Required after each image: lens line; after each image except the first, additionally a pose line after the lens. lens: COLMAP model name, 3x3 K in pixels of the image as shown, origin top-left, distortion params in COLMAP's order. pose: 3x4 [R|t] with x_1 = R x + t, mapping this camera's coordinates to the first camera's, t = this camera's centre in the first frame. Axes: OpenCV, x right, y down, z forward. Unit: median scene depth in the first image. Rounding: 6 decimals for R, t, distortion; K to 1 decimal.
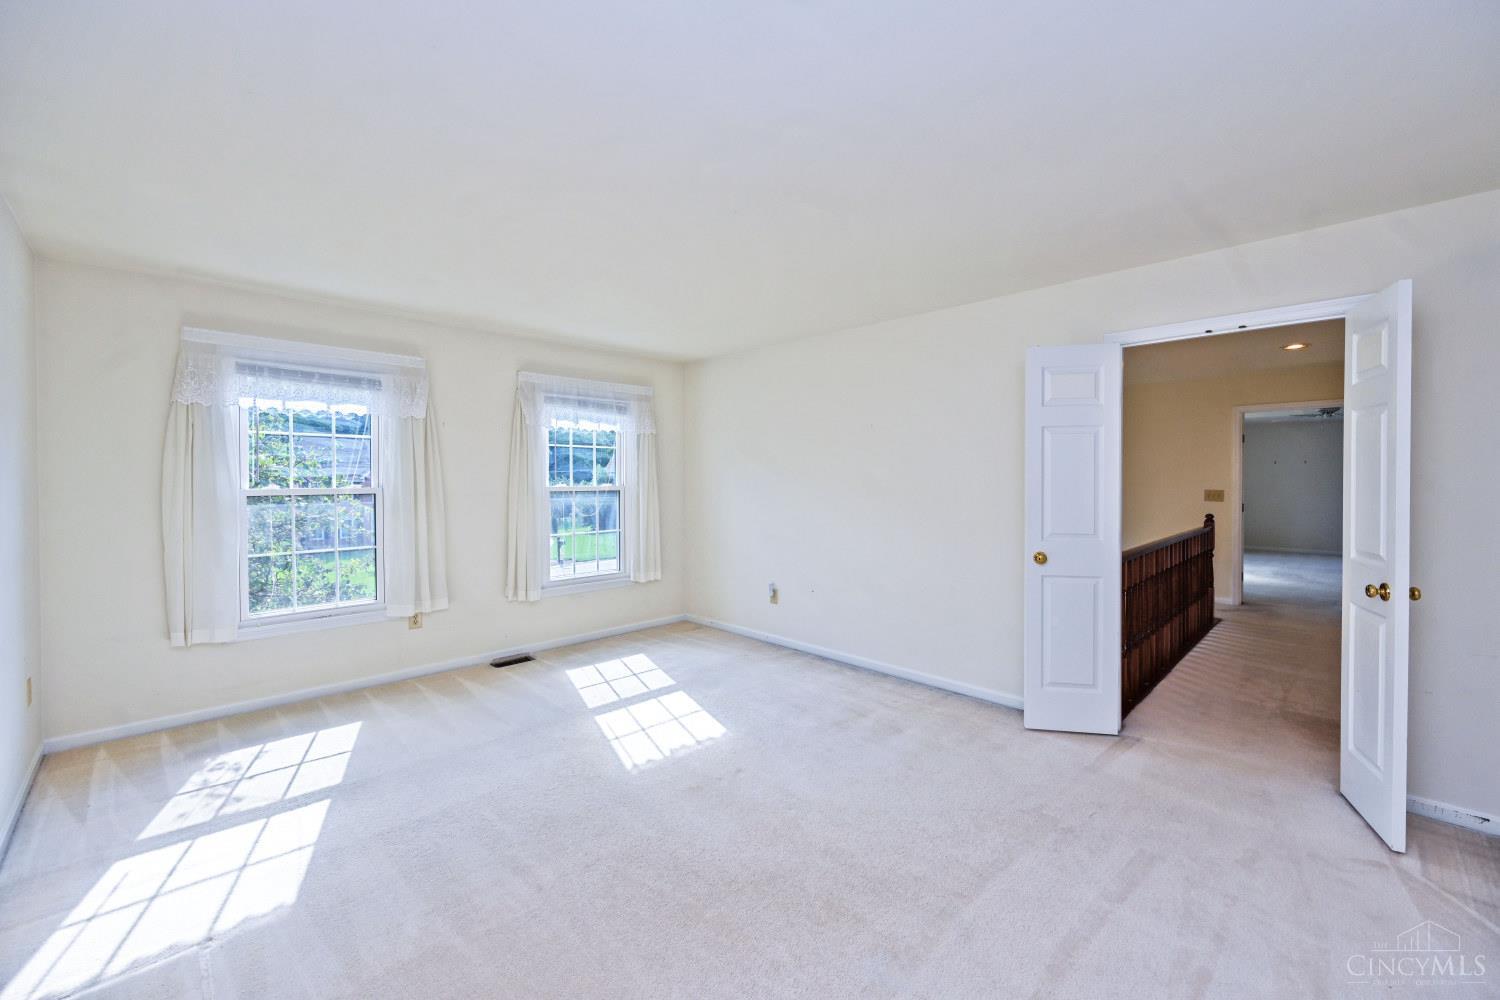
lens RADIAL K [[608.6, 0, 723.8], [0, 608.6, 470.8], [0, 0, 1]] dist [-0.002654, 0.000466]
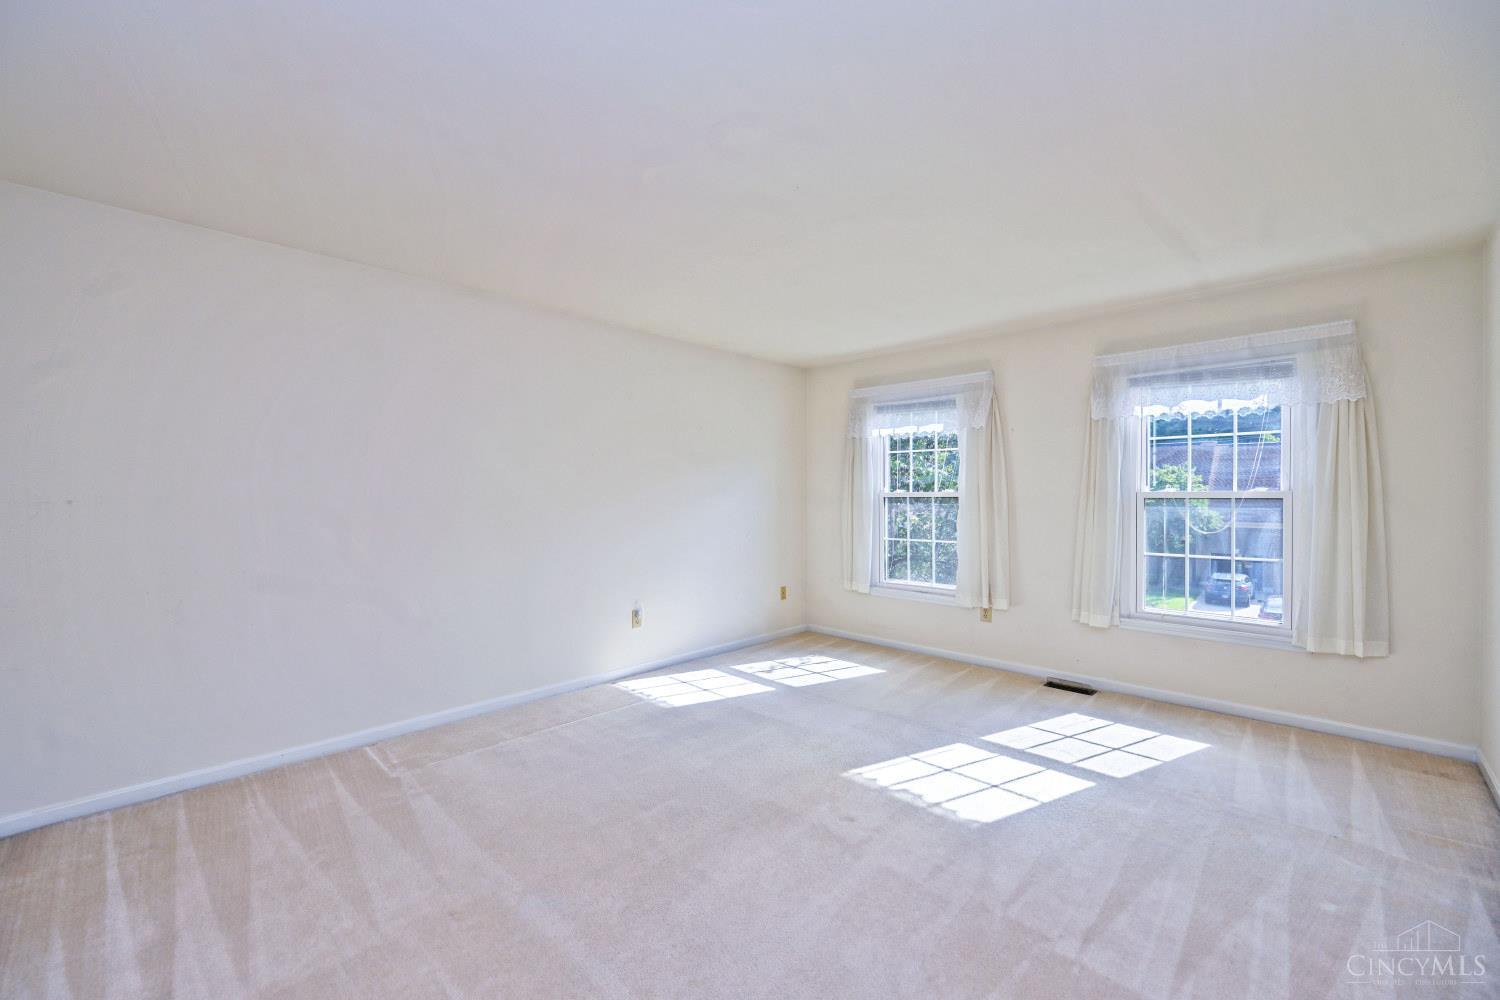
lens RADIAL K [[608.6, 0, 749.1], [0, 608.6, 505.9], [0, 0, 1]] dist [-0.002654, 0.000466]
pose [[0.050032, 0.030142, -0.998293, 0.528283], [0.023358, 0.999236, 0.031341, 0.007685], [0.998474, -0.024886, 0.049290, 0.501869]]
